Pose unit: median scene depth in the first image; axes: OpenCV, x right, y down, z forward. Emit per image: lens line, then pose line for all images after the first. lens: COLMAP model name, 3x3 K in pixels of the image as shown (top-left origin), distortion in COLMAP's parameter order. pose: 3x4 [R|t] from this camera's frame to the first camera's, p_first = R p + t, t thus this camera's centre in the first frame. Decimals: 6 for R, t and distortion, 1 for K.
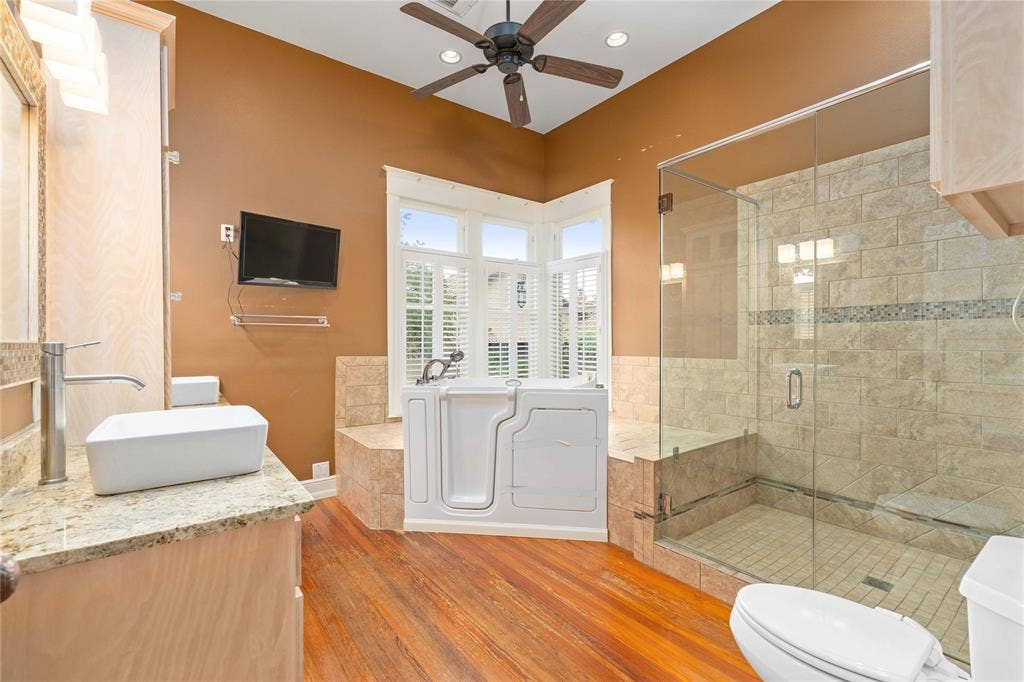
lens RADIAL K [[447.0, 0, 510.2], [0, 447.0, 340.8], [0, 0, 1]] dist [0.001813, 0.000132]
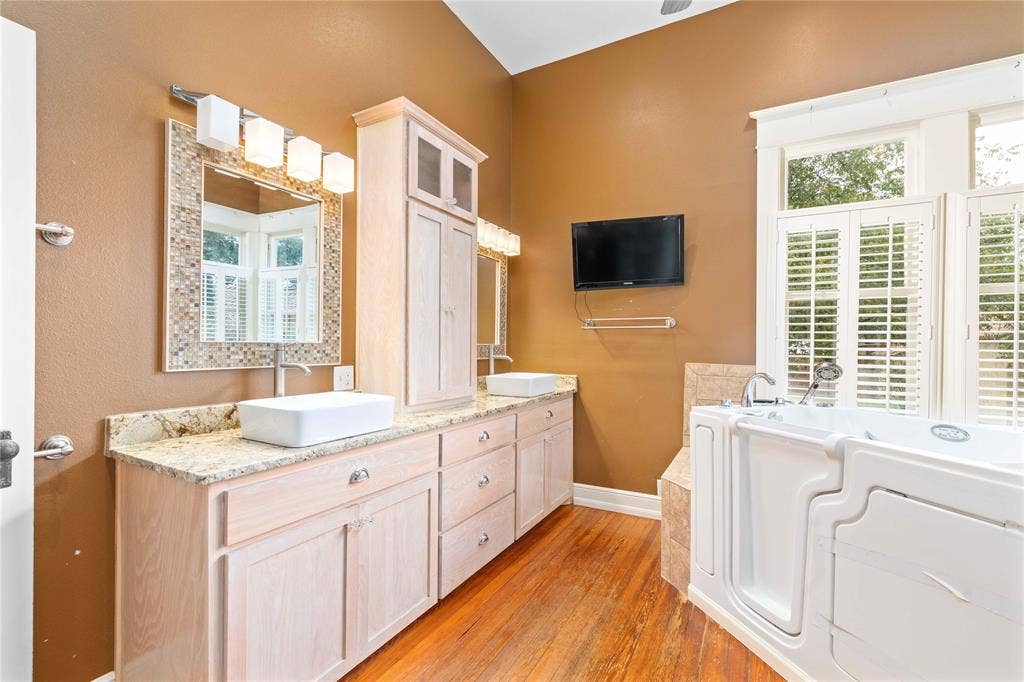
lens RADIAL K [[447.0, 0, 510.2], [0, 447.0, 340.8], [0, 0, 1]] dist [0.001813, 0.000132]
pose [[0.400478, 0.001725, -0.916305, 0.323566], [-0.008482, 0.999962, -0.001825, -0.003250], [0.916267, 0.008503, 0.400478, 0.419160]]
